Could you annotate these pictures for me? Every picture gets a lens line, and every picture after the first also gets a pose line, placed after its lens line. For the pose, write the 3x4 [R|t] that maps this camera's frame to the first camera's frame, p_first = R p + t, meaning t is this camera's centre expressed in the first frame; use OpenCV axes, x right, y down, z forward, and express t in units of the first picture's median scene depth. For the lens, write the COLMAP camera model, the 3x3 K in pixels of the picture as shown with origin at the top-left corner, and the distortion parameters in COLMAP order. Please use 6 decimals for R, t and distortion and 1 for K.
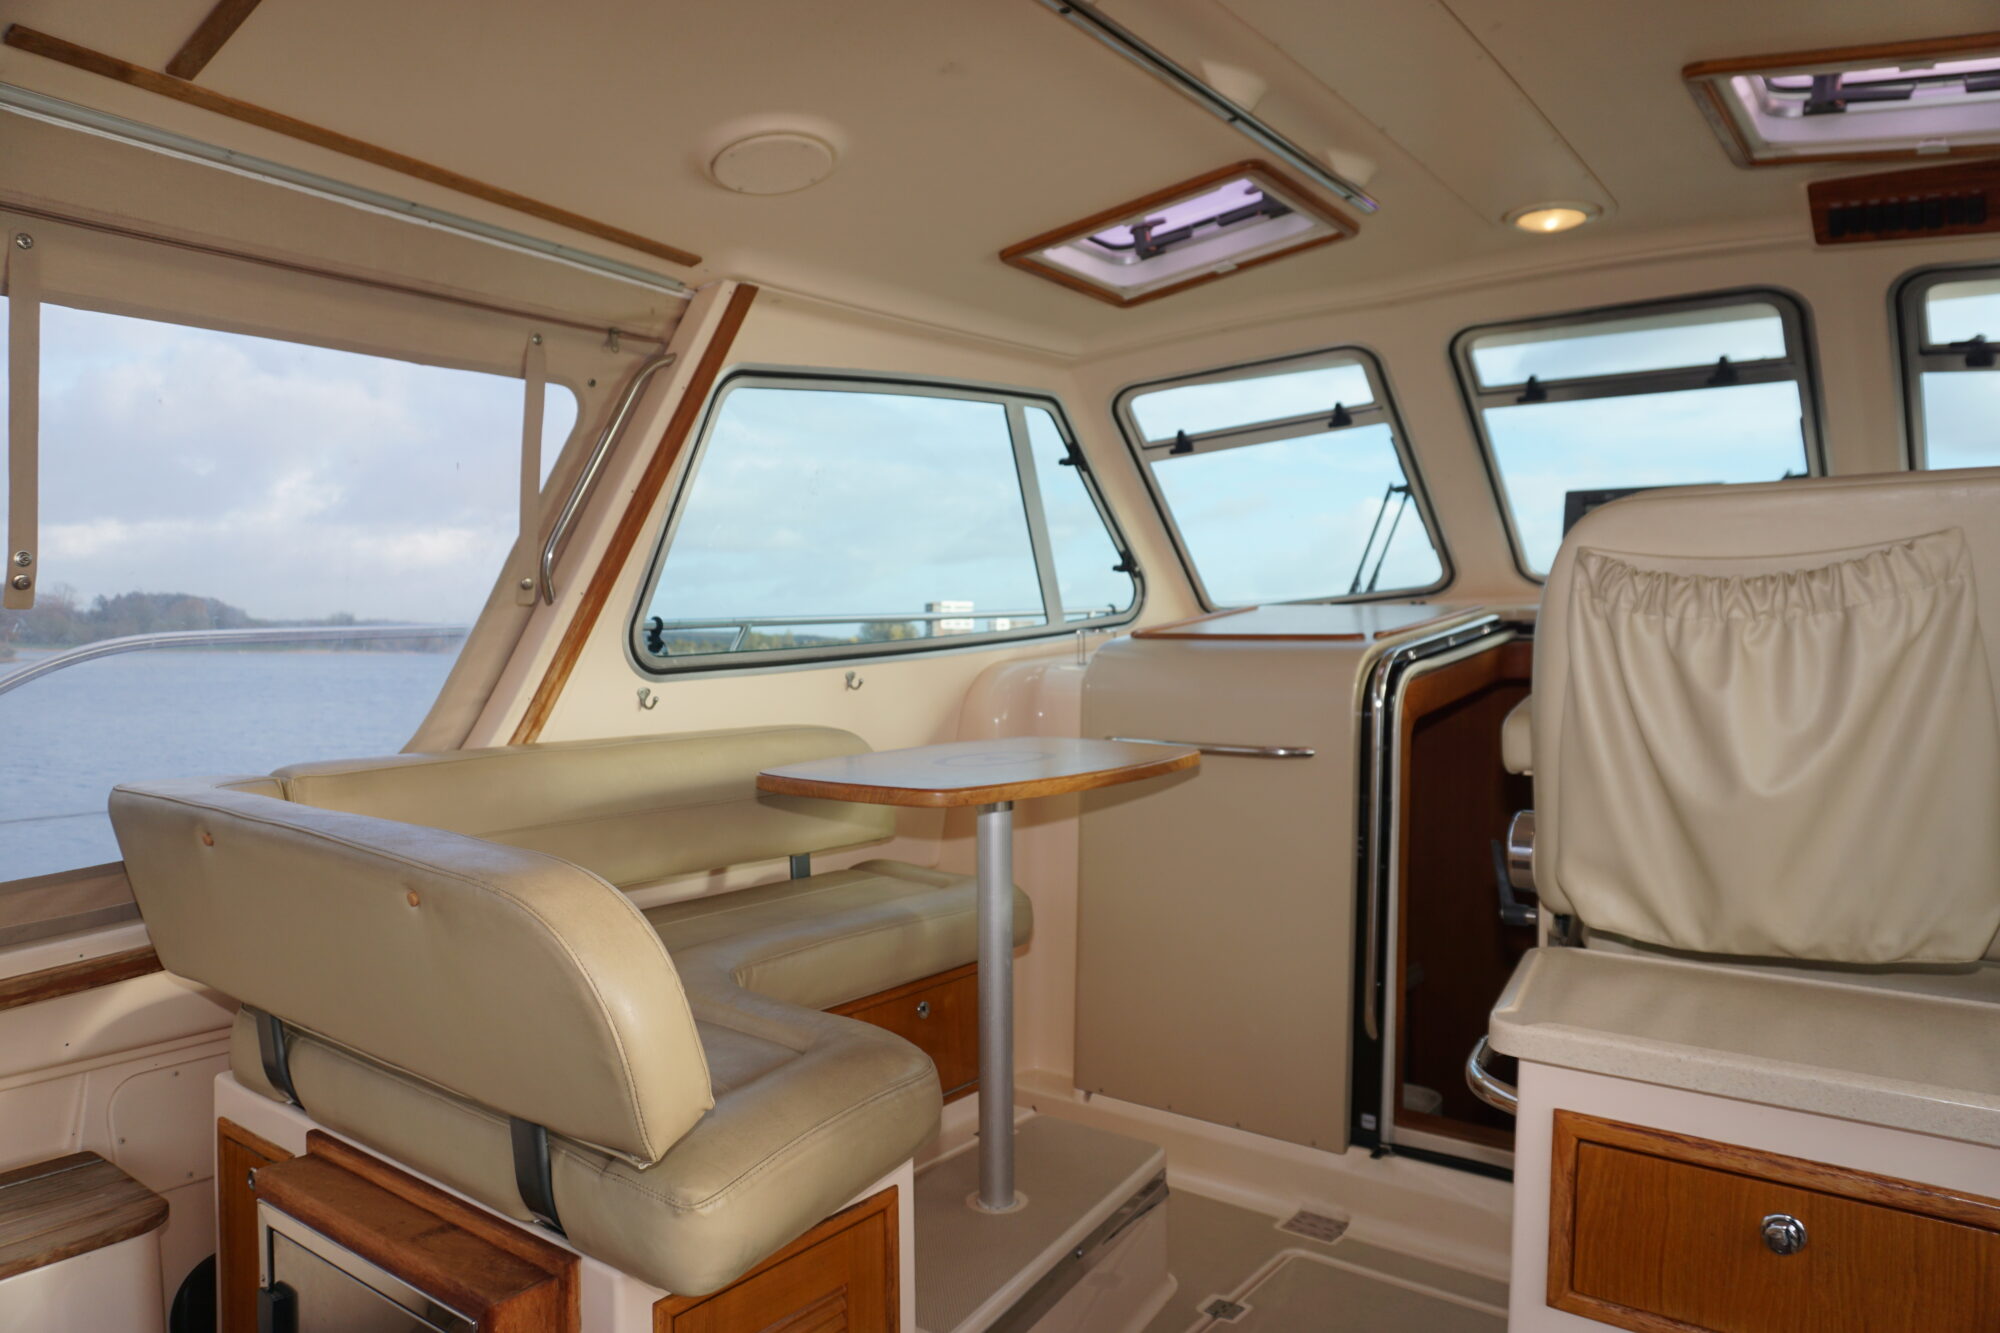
lens RADIAL K [[1355.7, 0, 995.7], [0, 1355.7, 681.0], [0, 0, 1]] dist [-0.043692, 0.030072]
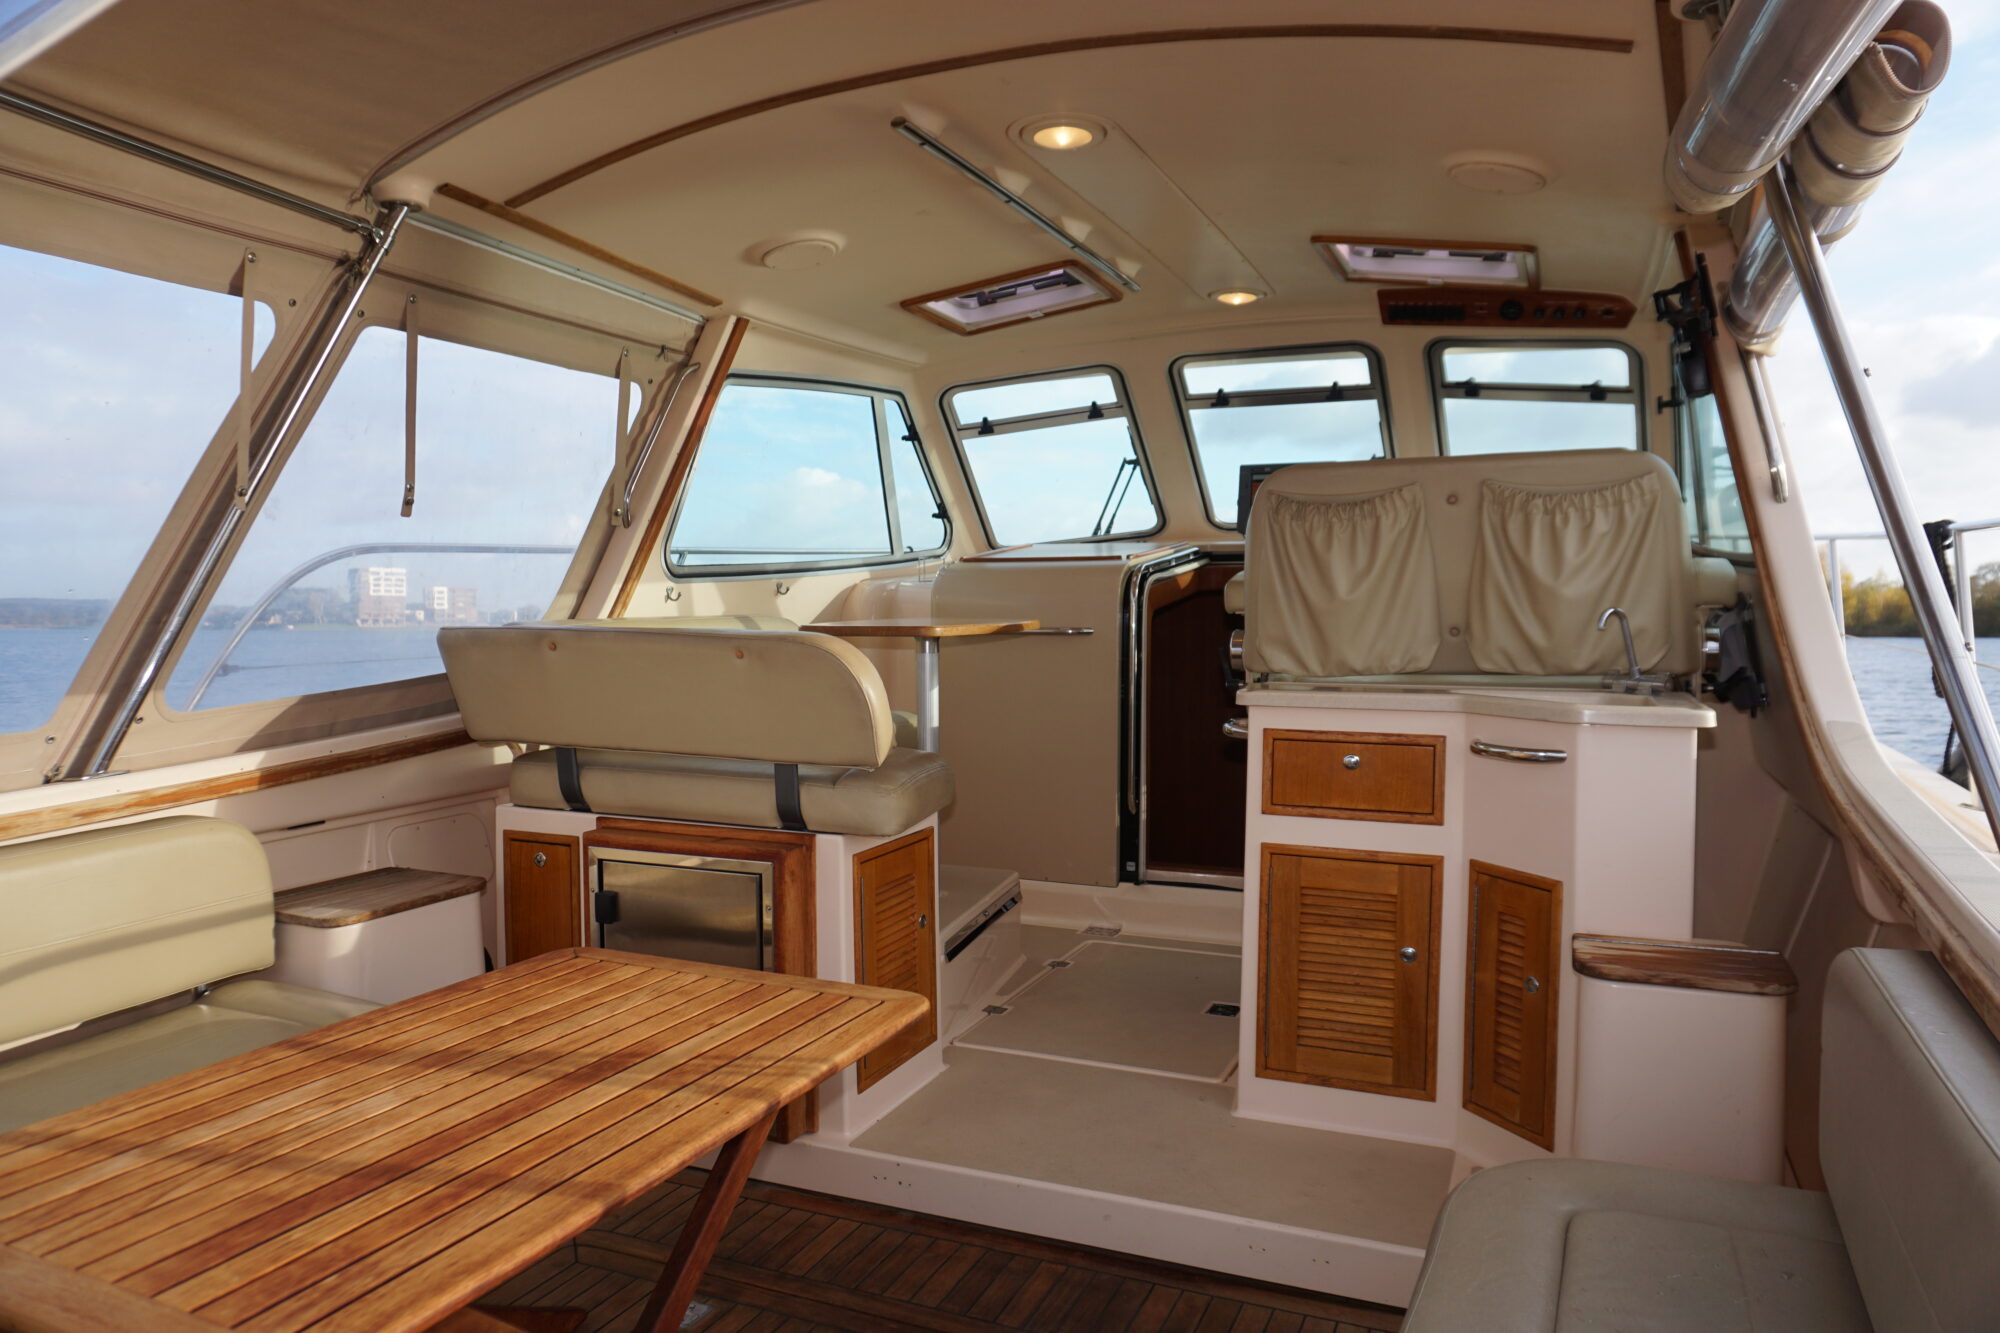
lens RADIAL K [[1355.7, 0, 995.7], [0, 1355.7, 681.0], [0, 0, 1]] dist [-0.043692, 0.030072]
pose [[0.970929, -0.018801, 0.238628, -0.247466], [0.013521, 0.999627, 0.023743, 0.072276], [-0.238985, -0.019827, 0.970821, -0.486594]]
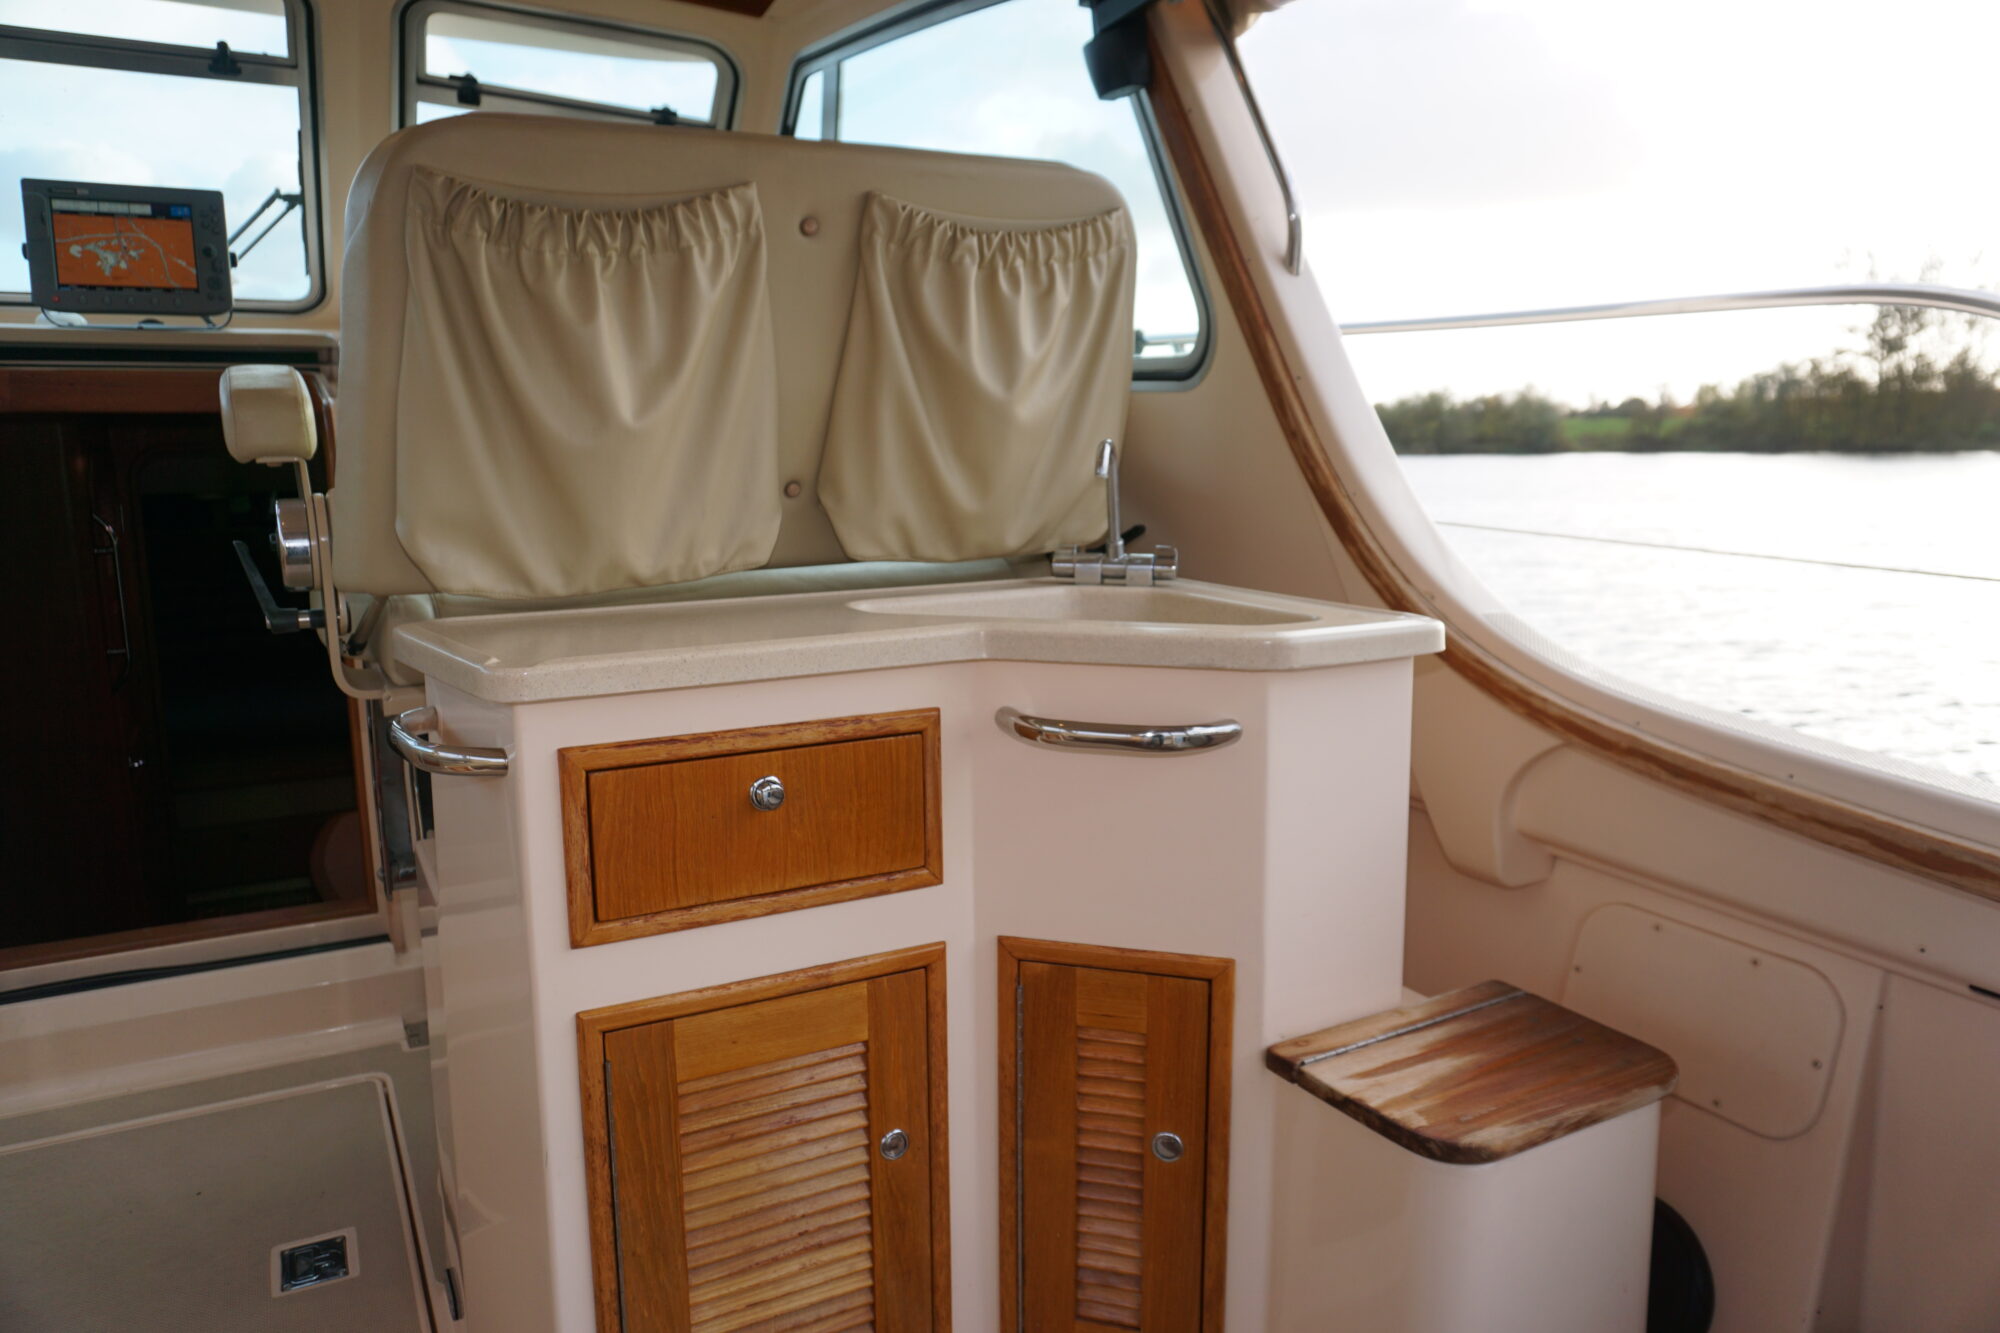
lens RADIAL K [[1355.7, 0, 995.7], [0, 1355.7, 681.0], [0, 0, 1]] dist [-0.043692, 0.030072]
pose [[0.415454, -0.177596, 0.892109, -0.126690], [0.041704, 0.983443, 0.176356, 0.046891], [-0.908658, -0.036064, 0.415982, 0.130835]]
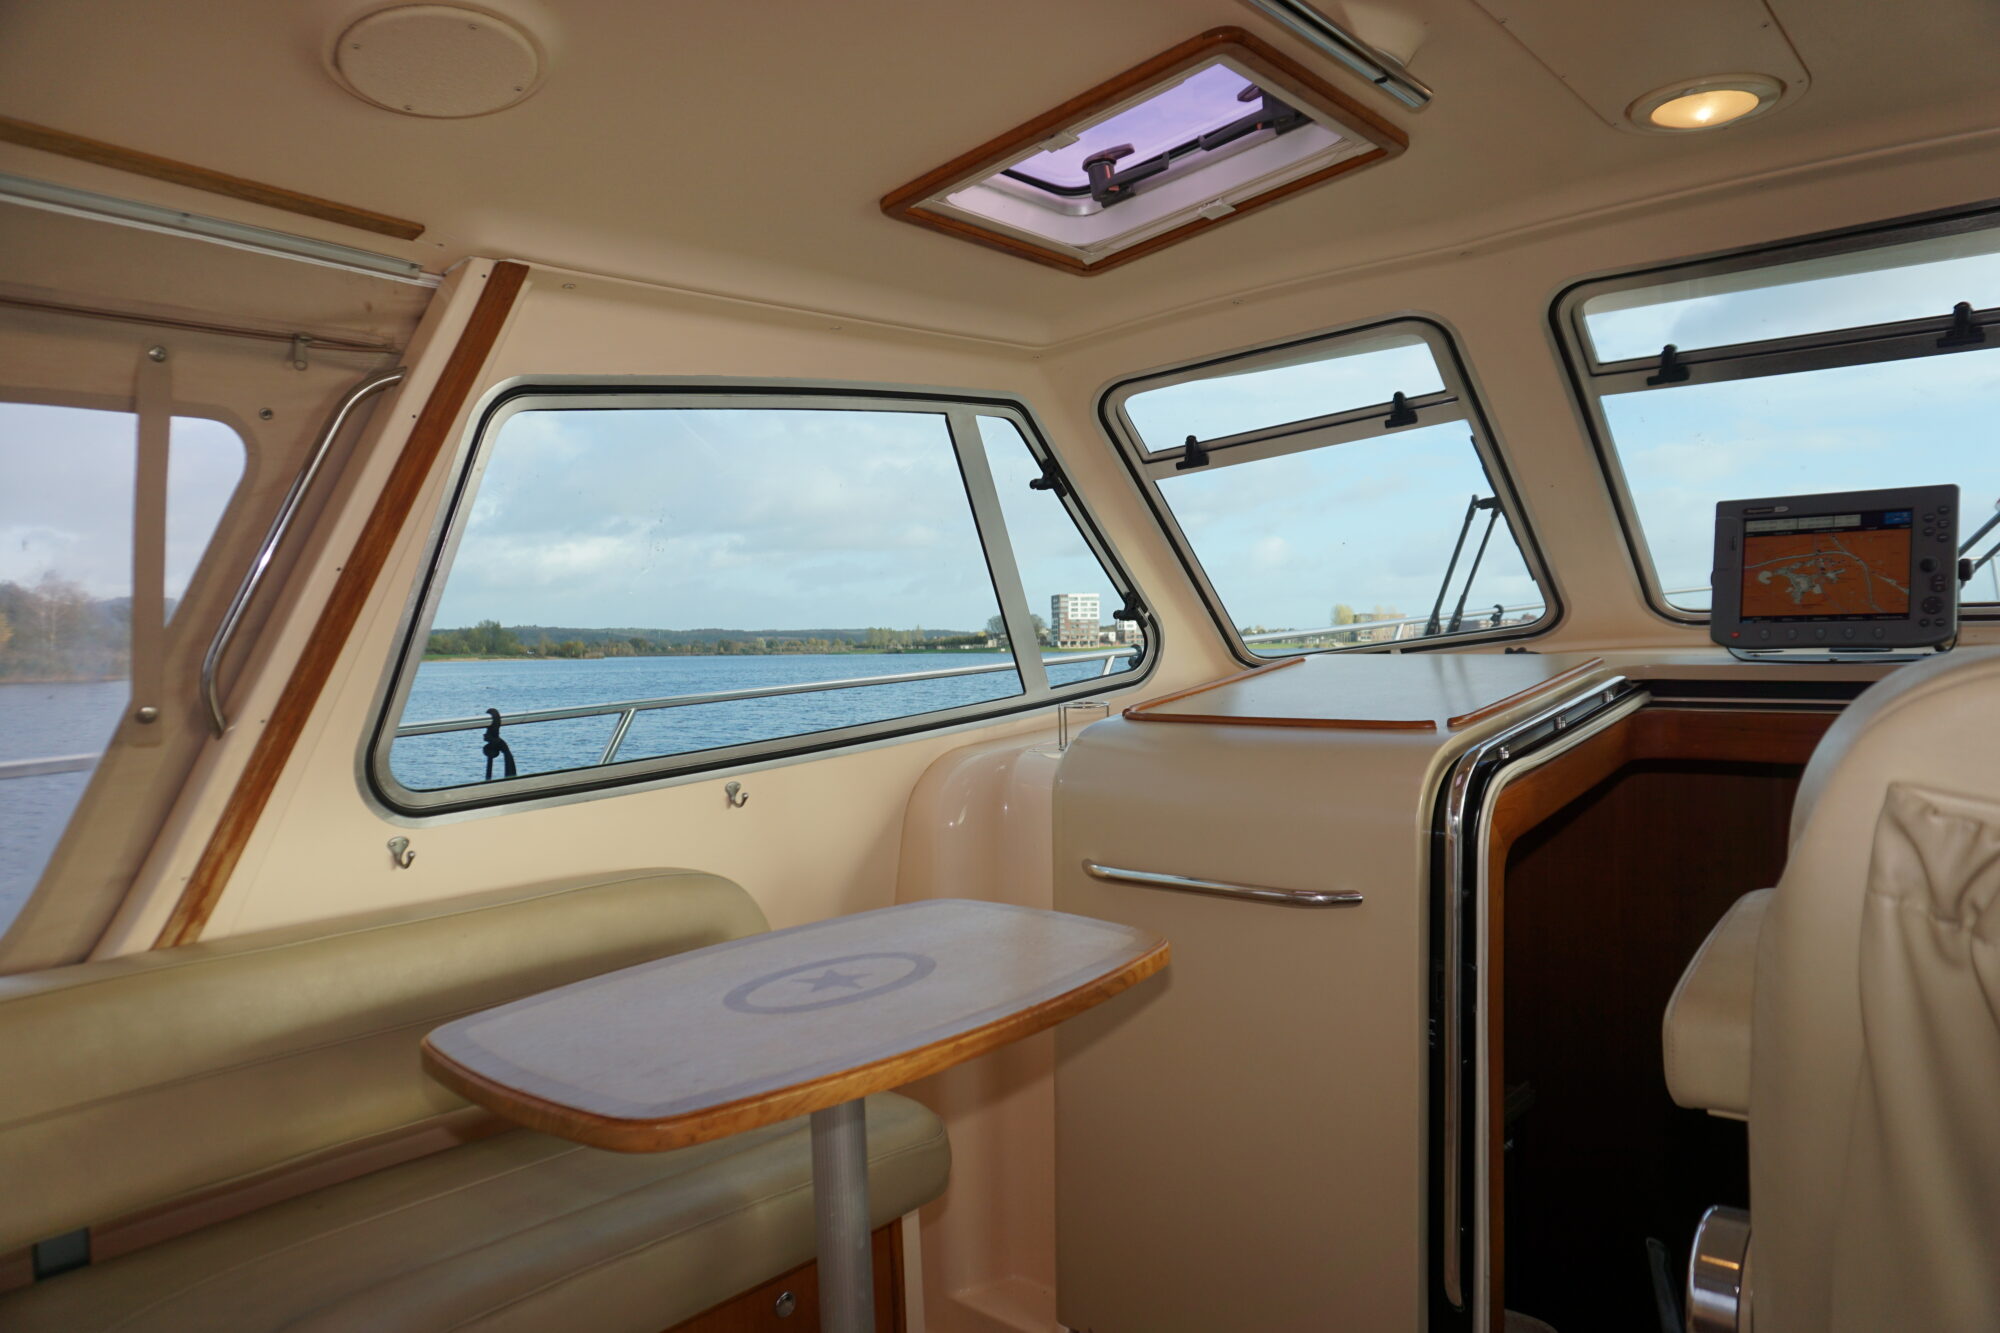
lens RADIAL K [[1355.7, 0, 995.7], [0, 1355.7, 681.0], [0, 0, 1]] dist [-0.043692, 0.030072]
pose [[0.997211, -0.023628, -0.070798, 0.098037], [0.023927, 0.999708, 0.003381, -0.066773], [0.070697, -0.005065, 0.997485, 0.290788]]
